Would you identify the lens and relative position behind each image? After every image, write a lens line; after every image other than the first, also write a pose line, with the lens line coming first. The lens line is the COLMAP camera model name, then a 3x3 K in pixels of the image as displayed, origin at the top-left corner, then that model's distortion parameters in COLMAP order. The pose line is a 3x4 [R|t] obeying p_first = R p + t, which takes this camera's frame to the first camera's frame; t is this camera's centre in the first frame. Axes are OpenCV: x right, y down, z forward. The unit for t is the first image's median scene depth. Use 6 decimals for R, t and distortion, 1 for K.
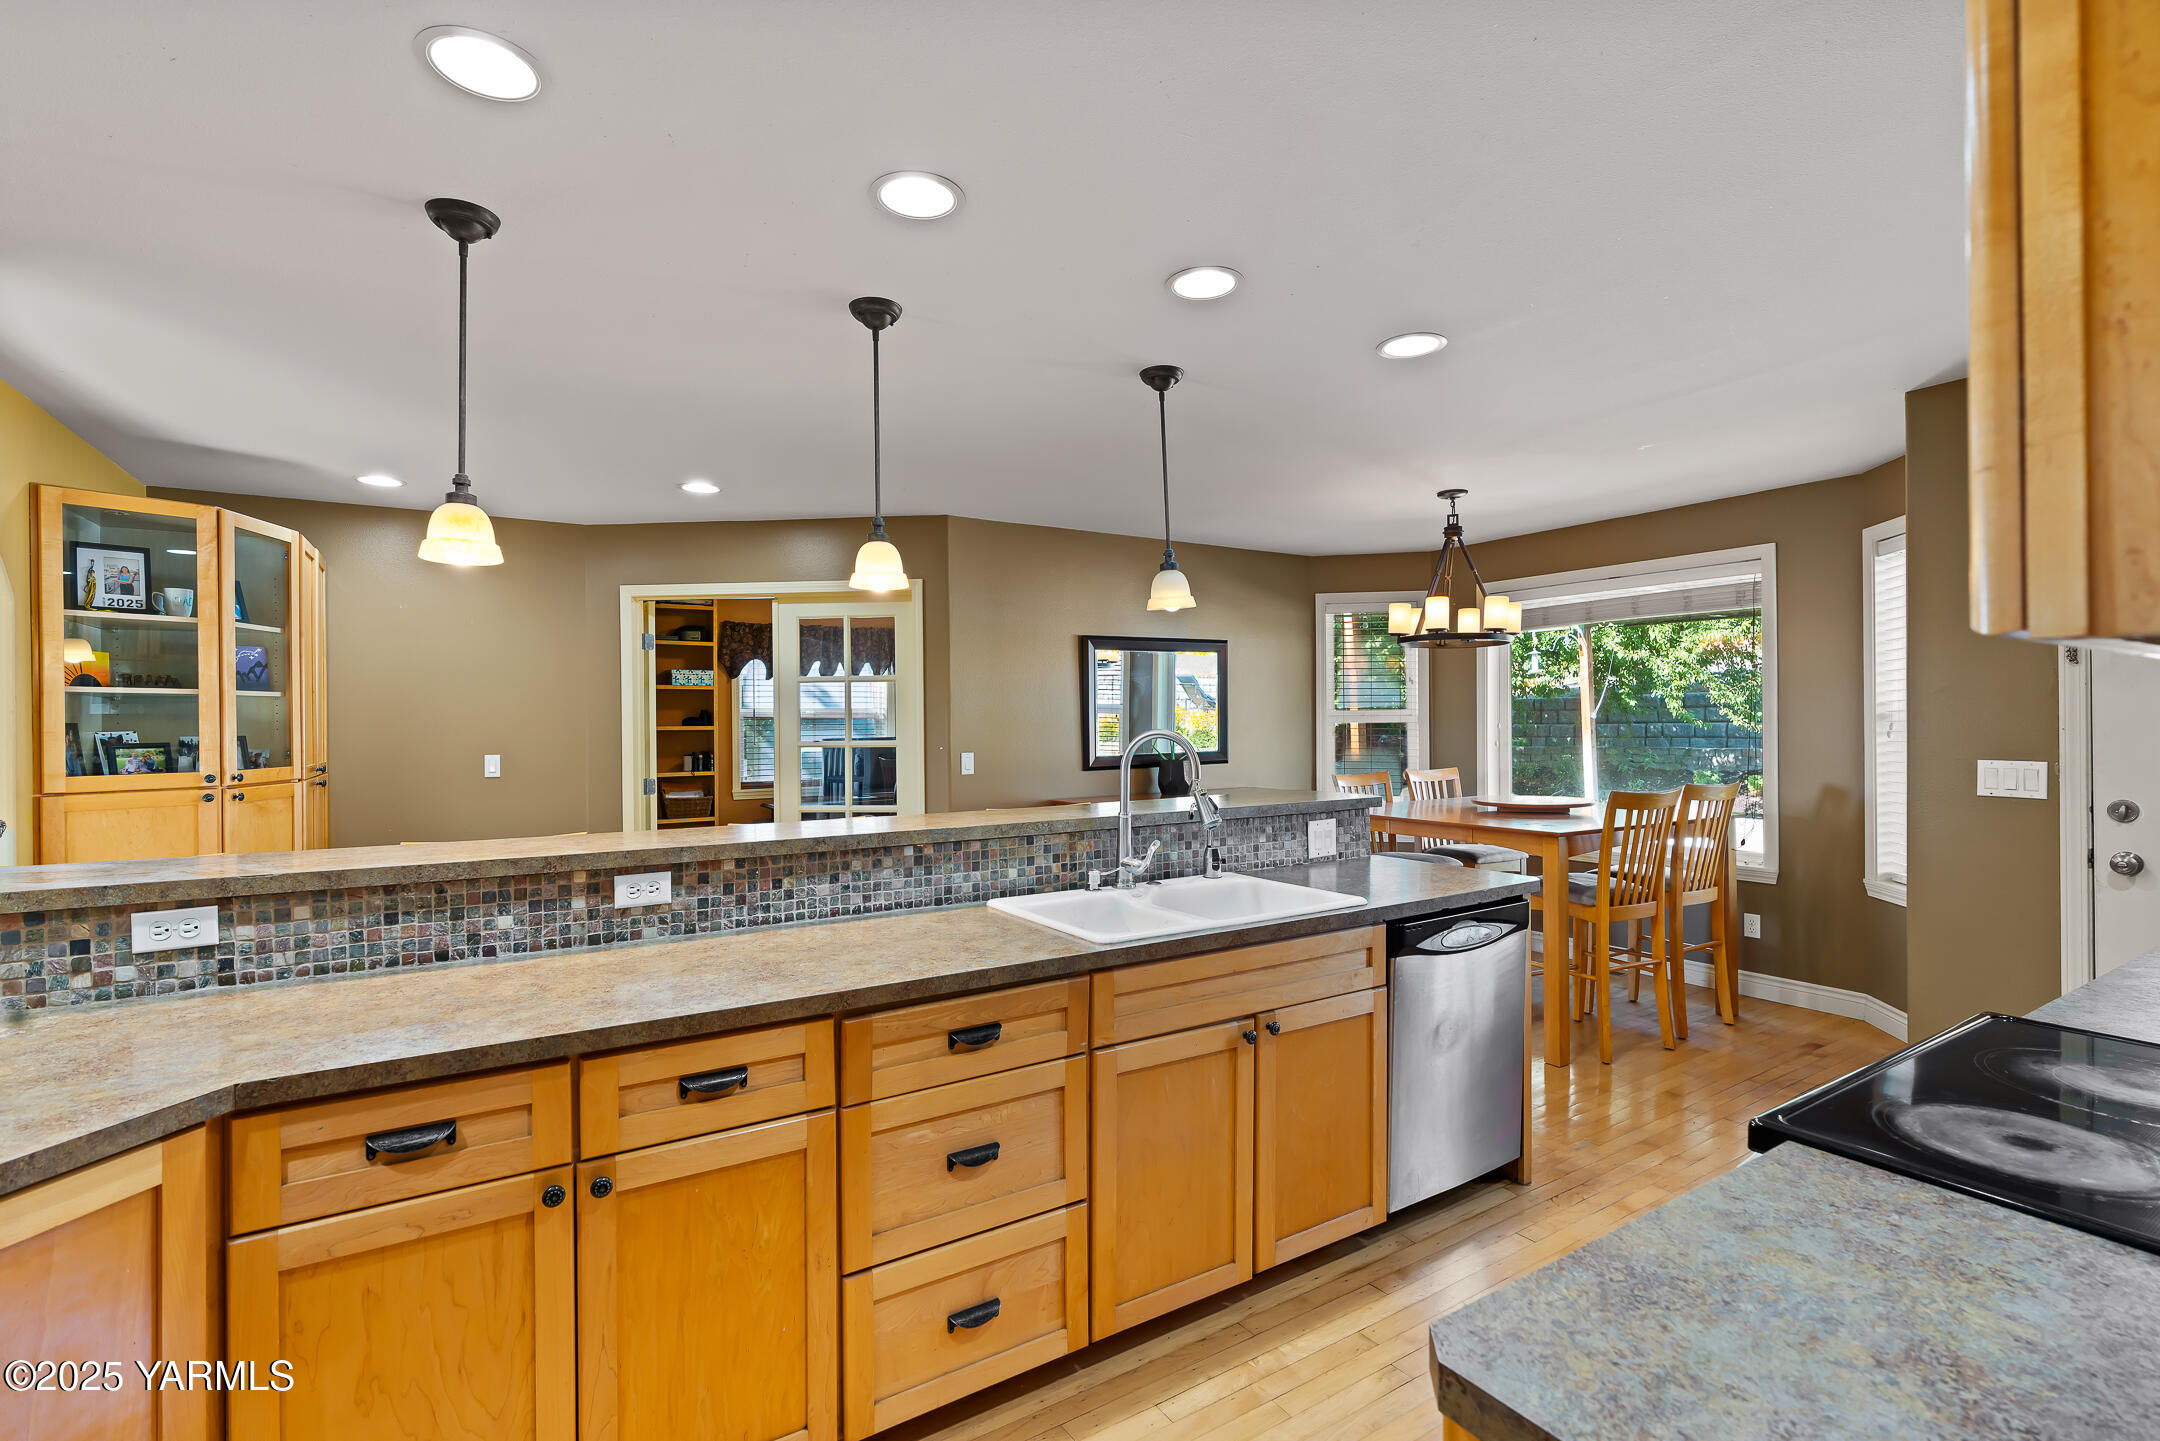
lens RADIAL K [[979.0, 0, 1082.2], [0, 979.0, 721.3], [0, 0, 1]] dist [0.000140, -0.000502]
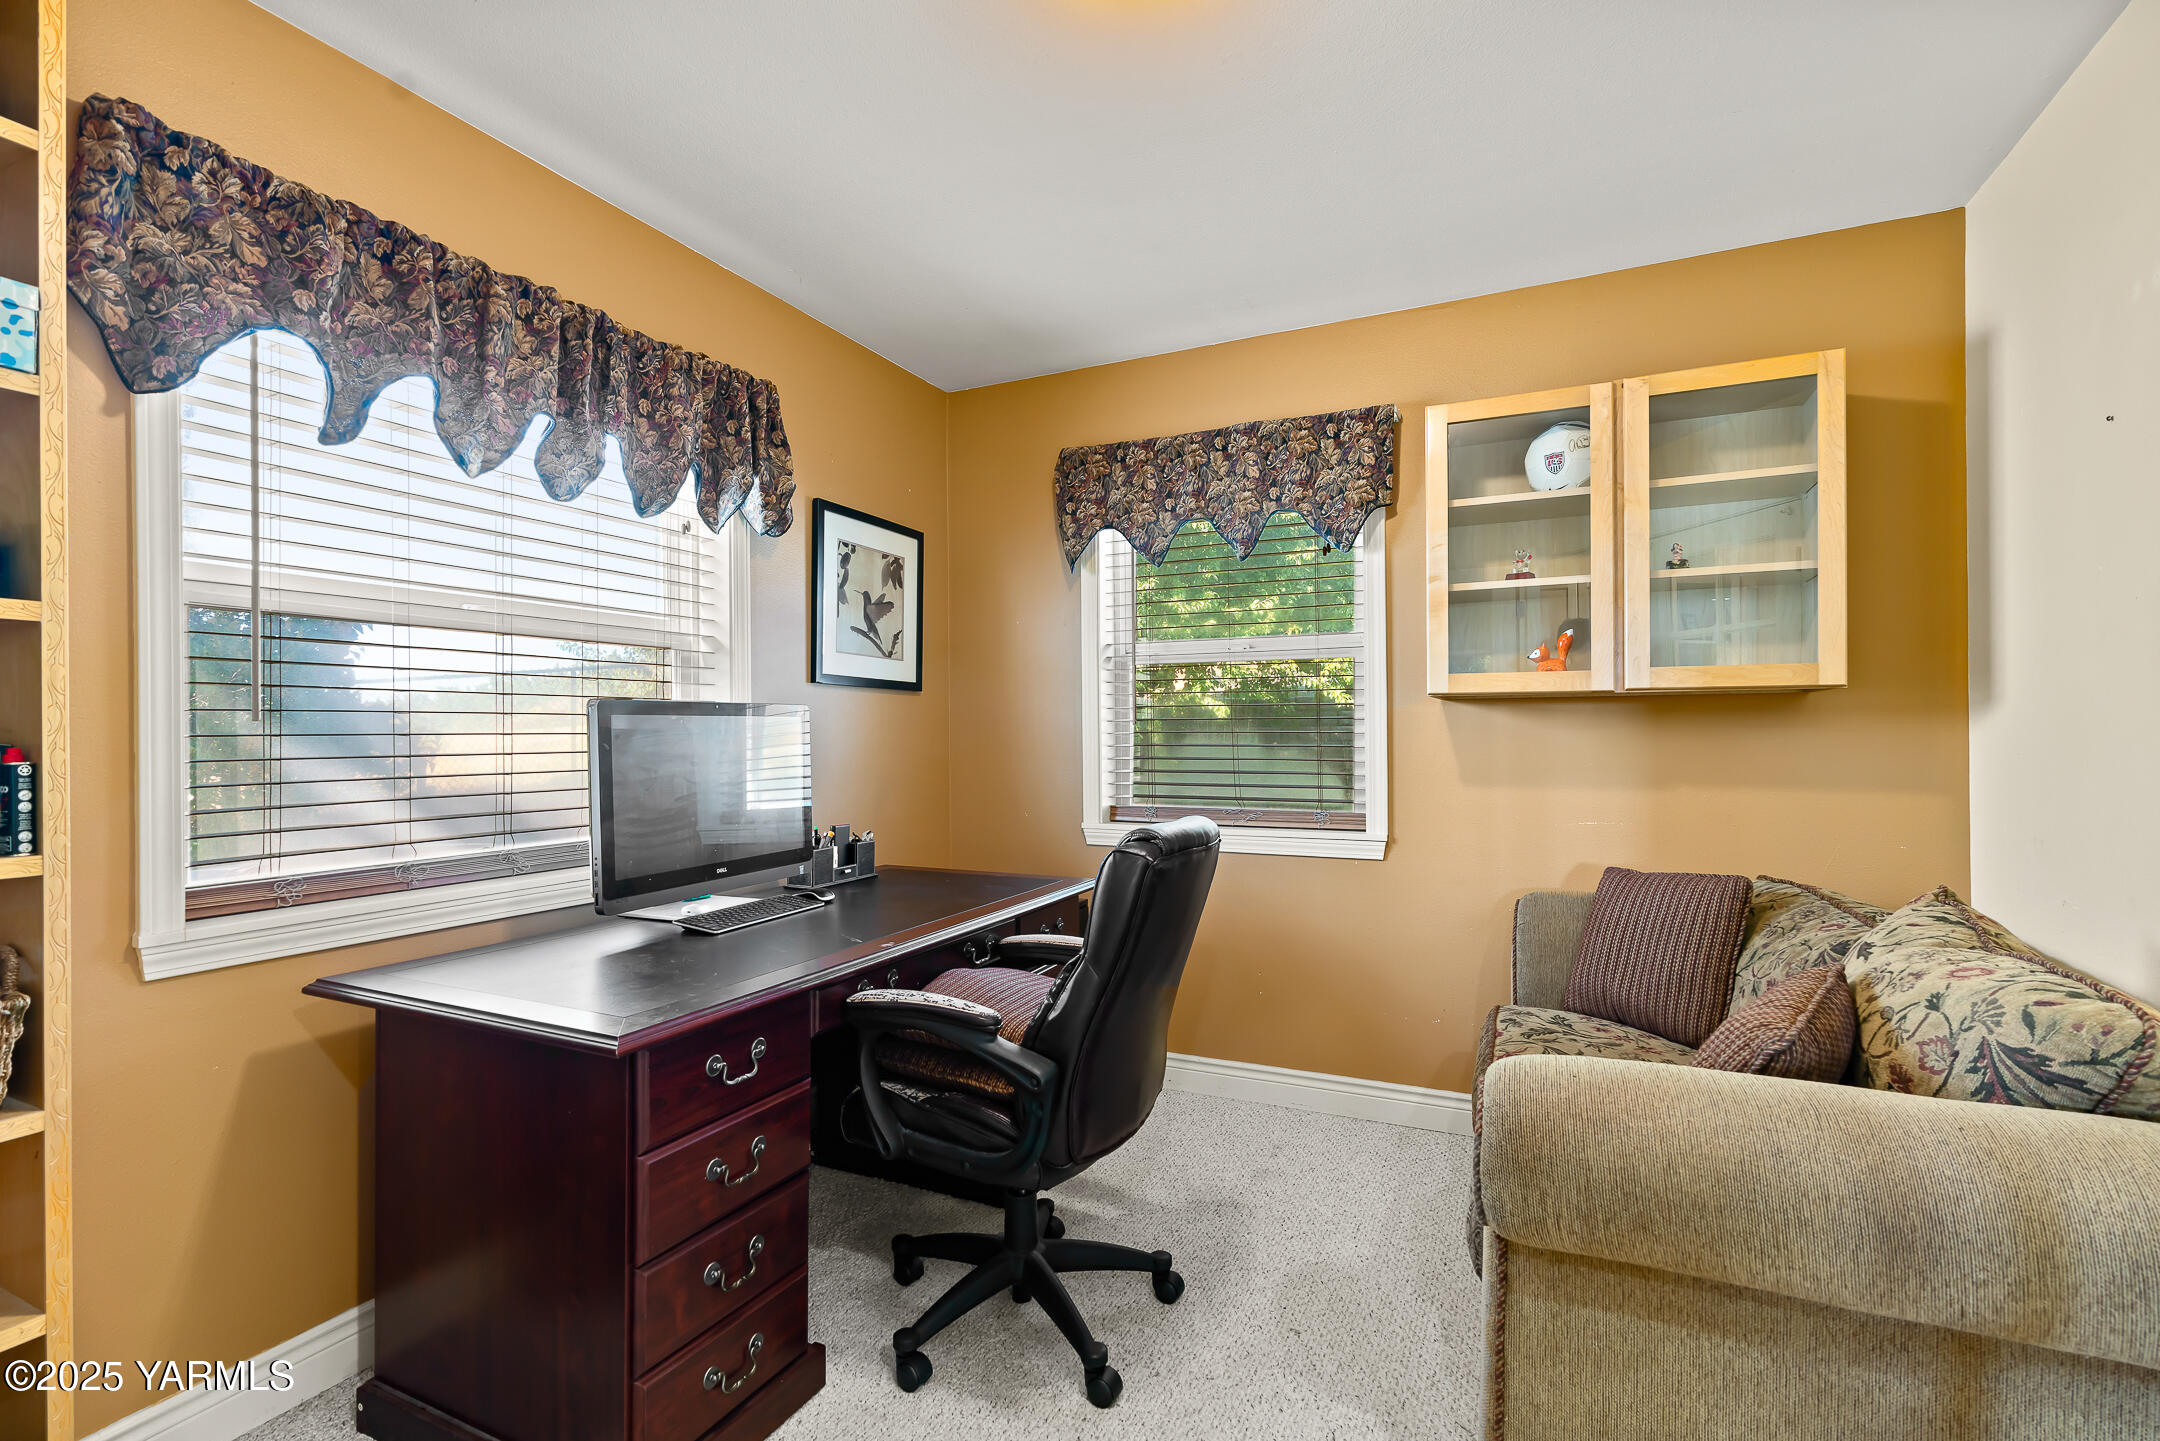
lens RADIAL K [[979.0, 0, 1078.0], [0, 979.0, 721.0], [0, 0, 1]] dist [0.000140, -0.000502]
pose [[0.853039, 0.007403, 0.521795, -0.295780], [-0.003567, 0.999959, -0.008355, 0.026609], [-0.521836, 0.005266, 0.853030, 0.720454]]
